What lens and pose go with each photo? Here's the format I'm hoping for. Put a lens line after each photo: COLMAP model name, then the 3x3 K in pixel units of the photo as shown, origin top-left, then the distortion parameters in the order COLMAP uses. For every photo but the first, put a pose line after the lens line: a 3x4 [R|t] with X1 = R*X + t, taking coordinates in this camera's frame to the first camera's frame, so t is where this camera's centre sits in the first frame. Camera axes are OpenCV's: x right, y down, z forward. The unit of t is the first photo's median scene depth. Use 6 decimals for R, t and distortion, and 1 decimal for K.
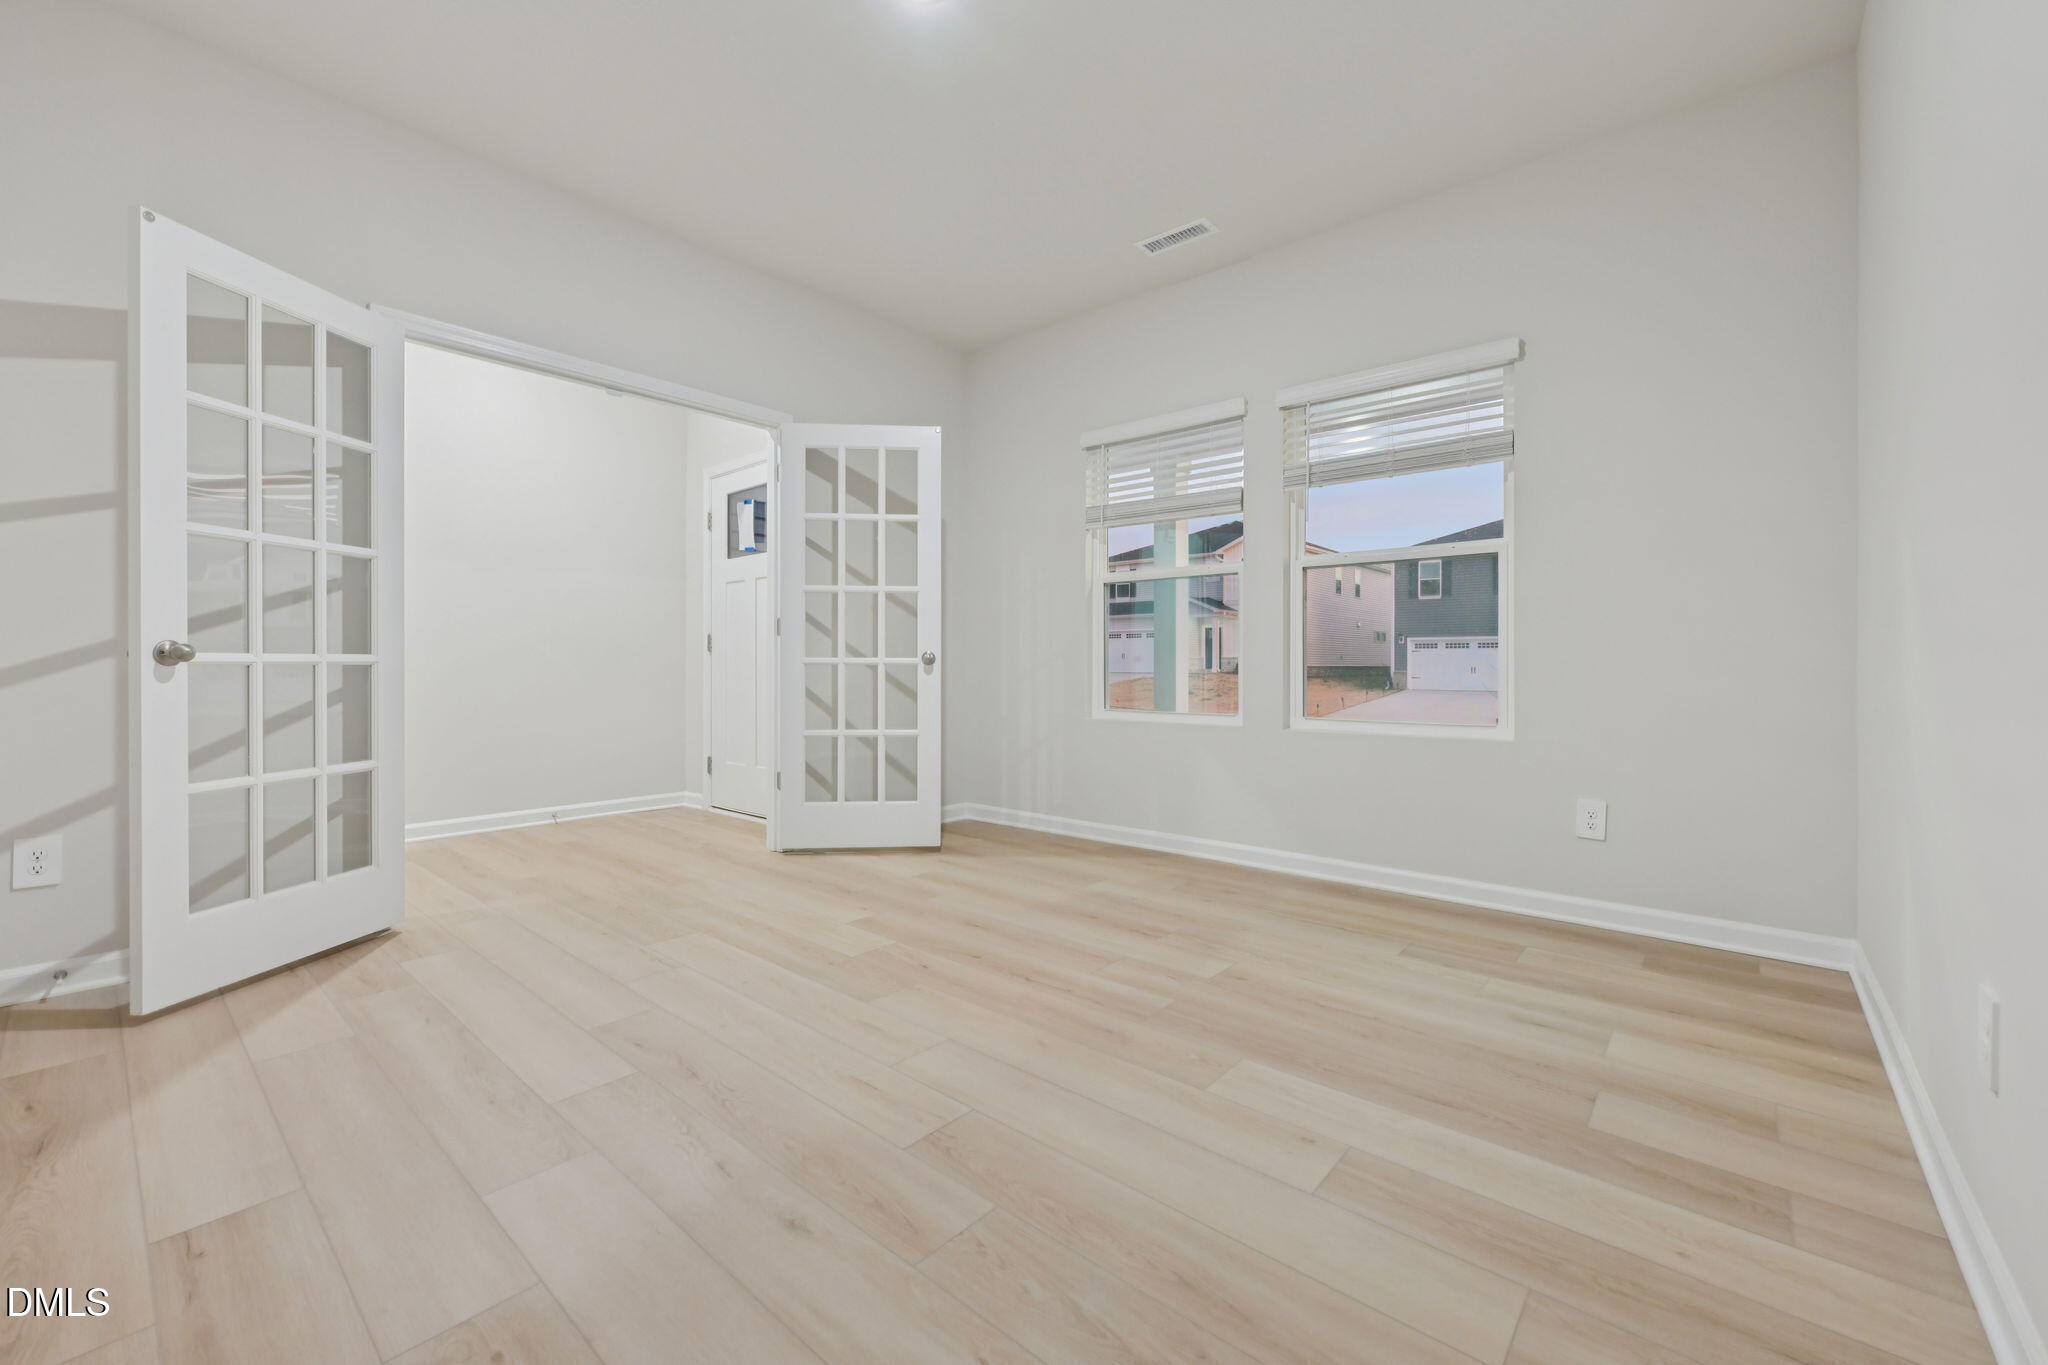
lens RADIAL K [[817.8, 0, 1023.5], [0, 817.8, 671.0], [0, 0, 1]] dist [-0.000566, -0.000037]
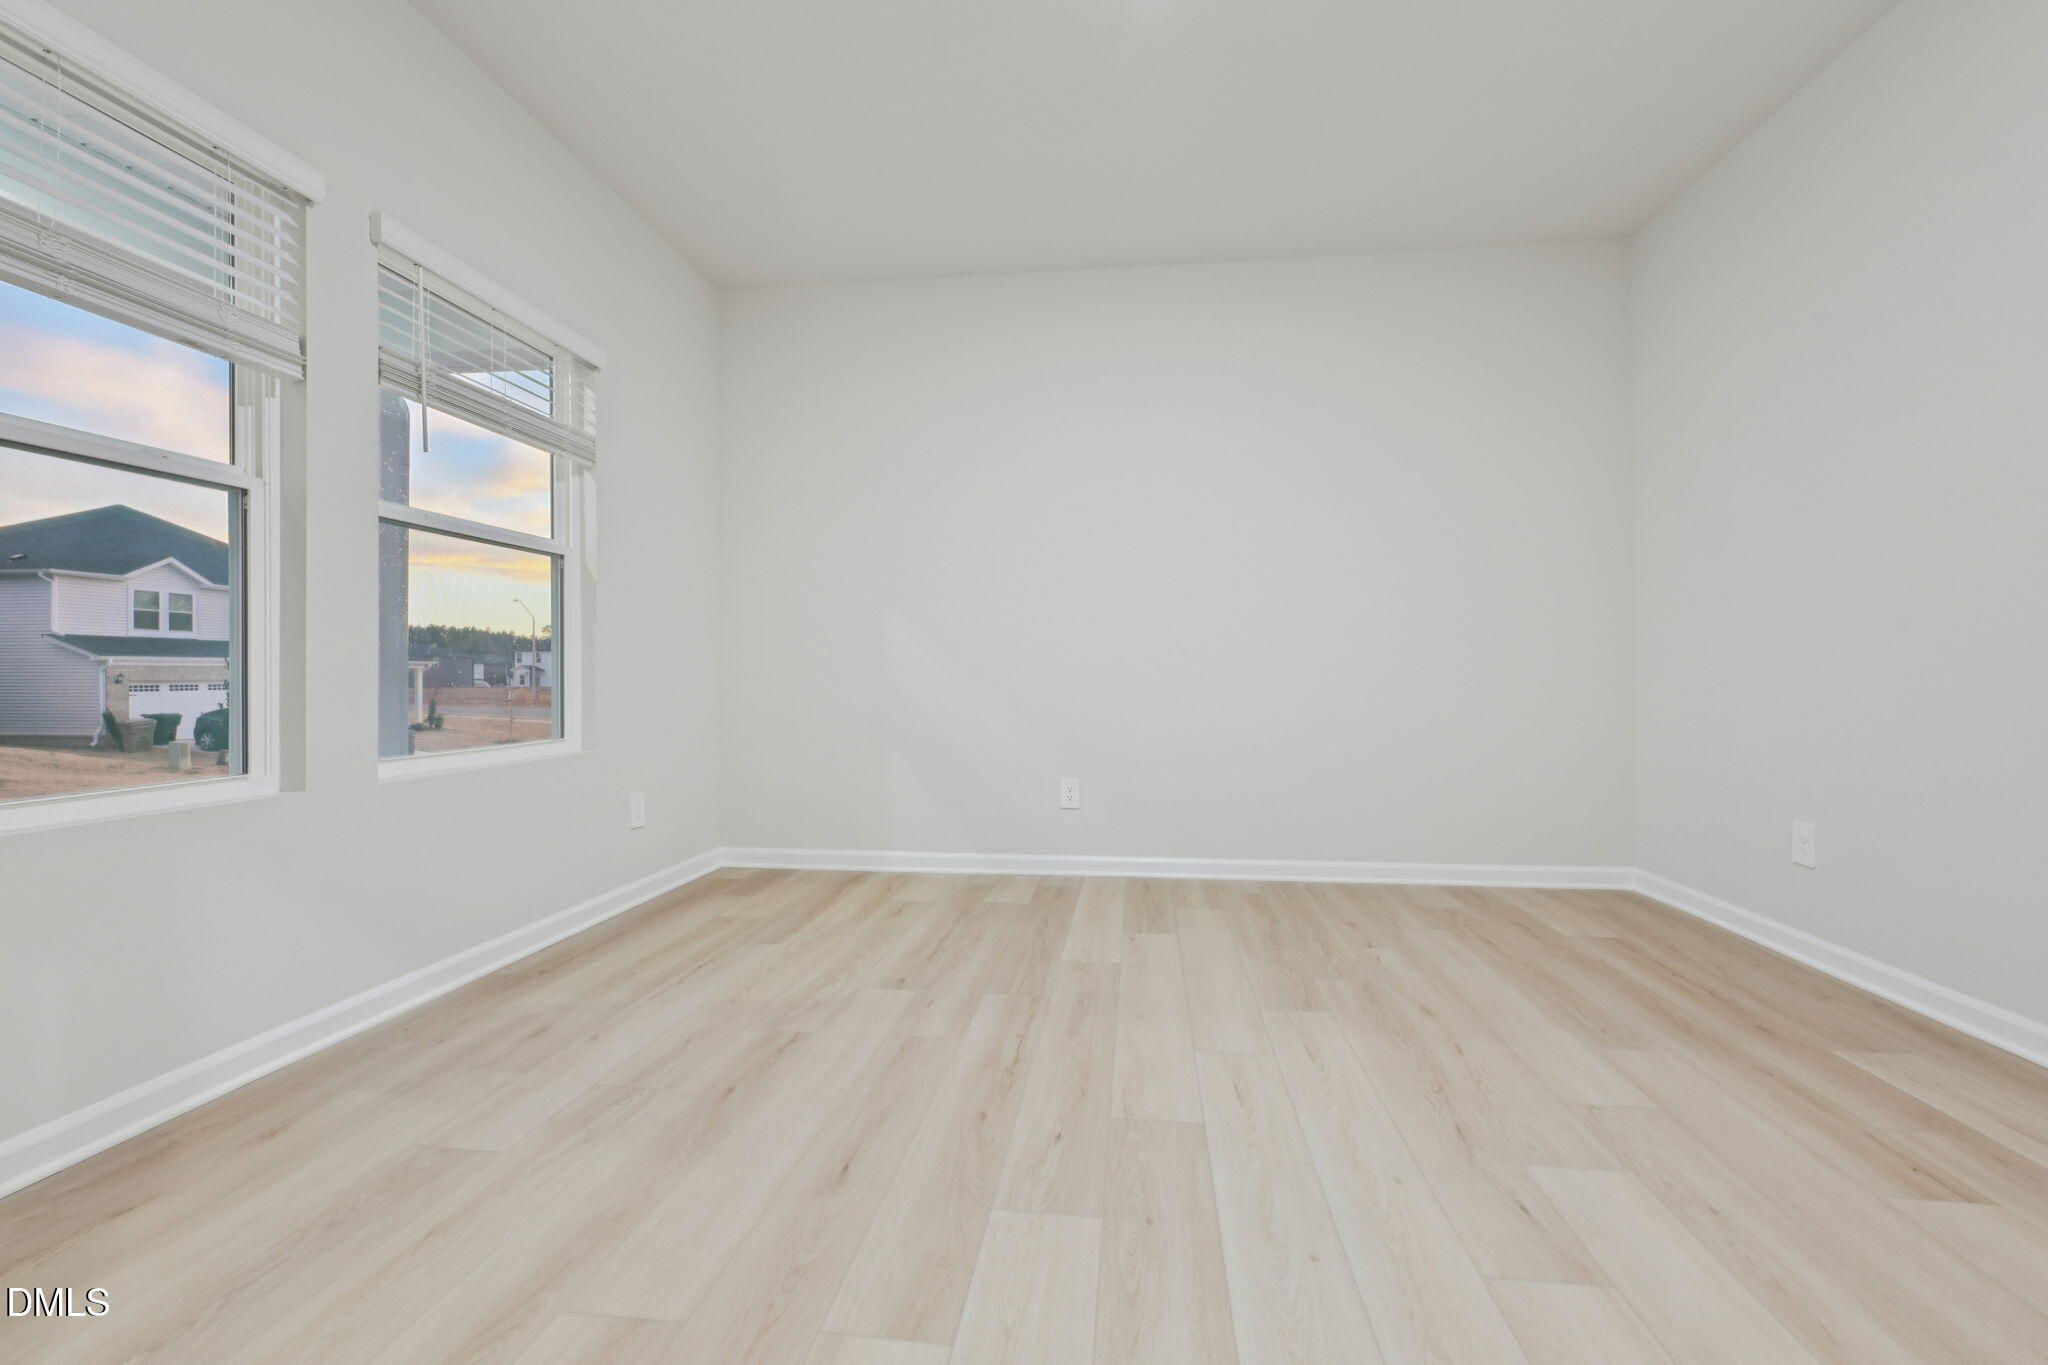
lens RADIAL K [[817.8, 0, 1024.1], [0, 817.8, 676.3], [0, 0, 1]] dist [-0.000566, -0.000037]
pose [[-0.541288, -0.003466, 0.840830, -0.727443], [0.007872, 0.999927, 0.009189, -0.016218], [-0.840801, 0.011593, -0.541221, 1.523671]]
